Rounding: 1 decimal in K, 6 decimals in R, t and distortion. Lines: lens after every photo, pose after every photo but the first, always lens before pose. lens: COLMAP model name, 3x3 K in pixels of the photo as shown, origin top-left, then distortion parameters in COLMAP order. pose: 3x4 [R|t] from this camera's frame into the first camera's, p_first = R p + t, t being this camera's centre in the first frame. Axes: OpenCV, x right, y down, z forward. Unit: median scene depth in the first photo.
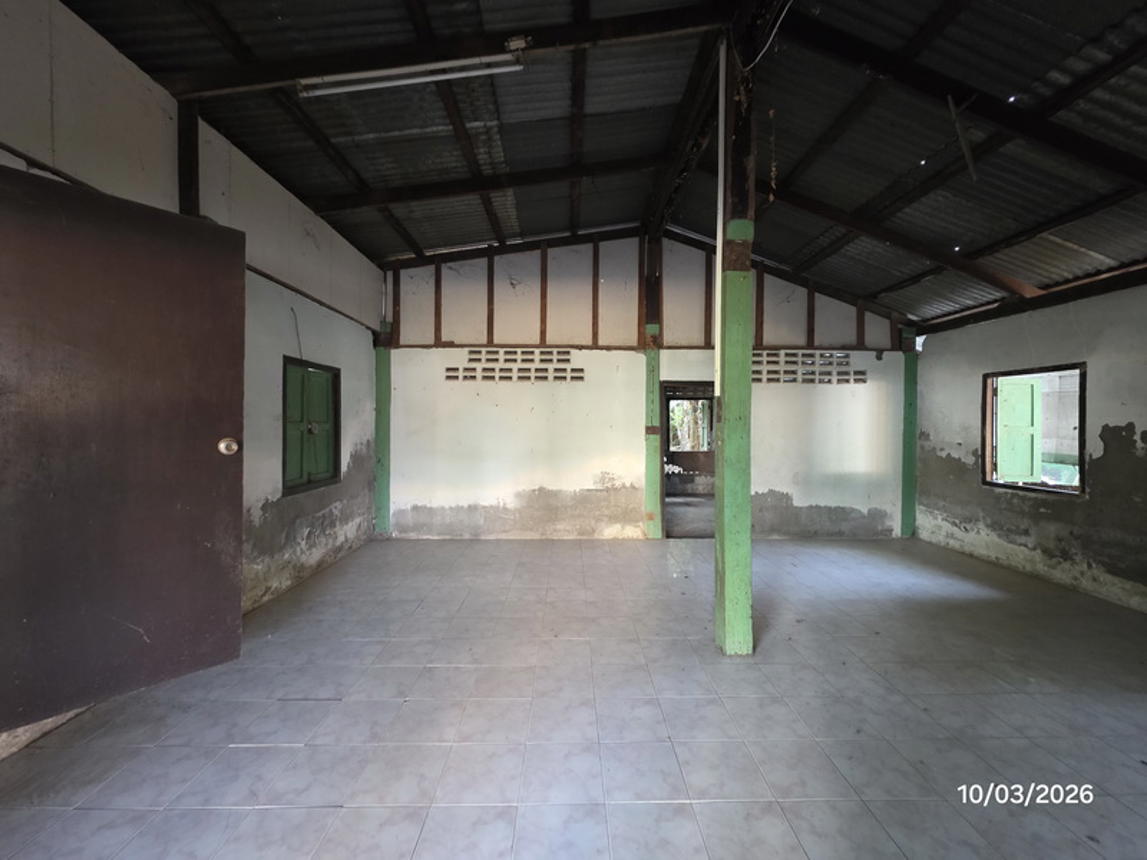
lens RADIAL K [[459.3, 0, 581.2], [0, 459.3, 425.9], [0, 0, 1]] dist [0.002545, 0.000441]
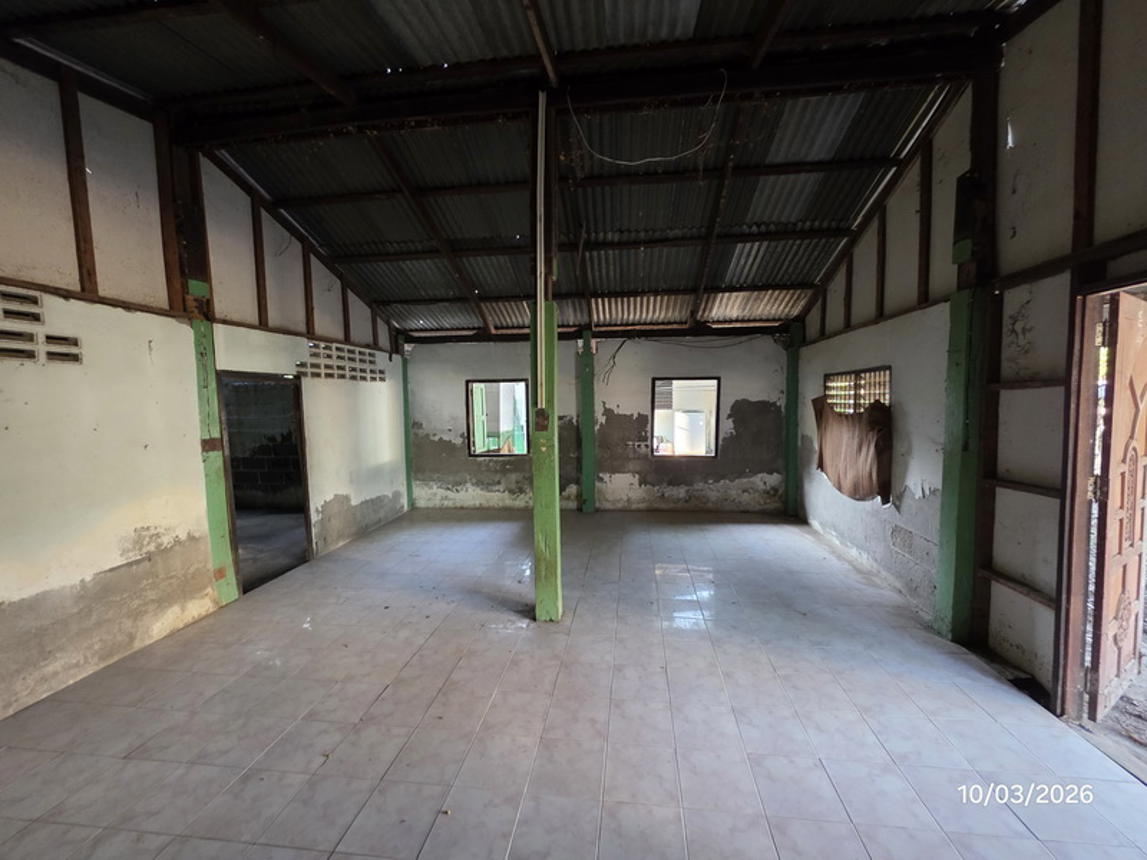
lens RADIAL K [[459.3, 0, 578.0], [0, 459.3, 424.9], [0, 0, 1]] dist [0.002545, 0.000441]
pose [[0.145057, -0.067560, 0.987114, -0.424057], [0.025152, 0.997595, 0.064581, -0.049002], [-0.989104, 0.015460, 0.146407, 0.385245]]
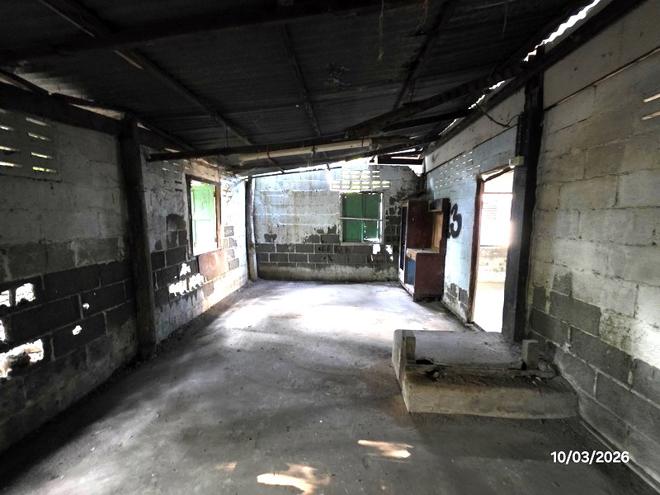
lens RADIAL K [[264.3, 0, 330.5], [0, 264.3, 245.9], [0, 0, 1]] dist [0.002545, 0.000441]
pose [[0.080255, -0.113884, 0.990247, -0.306252], [0.000627, 0.993457, 0.114202, -0.008275], [-0.996774, -0.008545, 0.079801, 1.301654]]
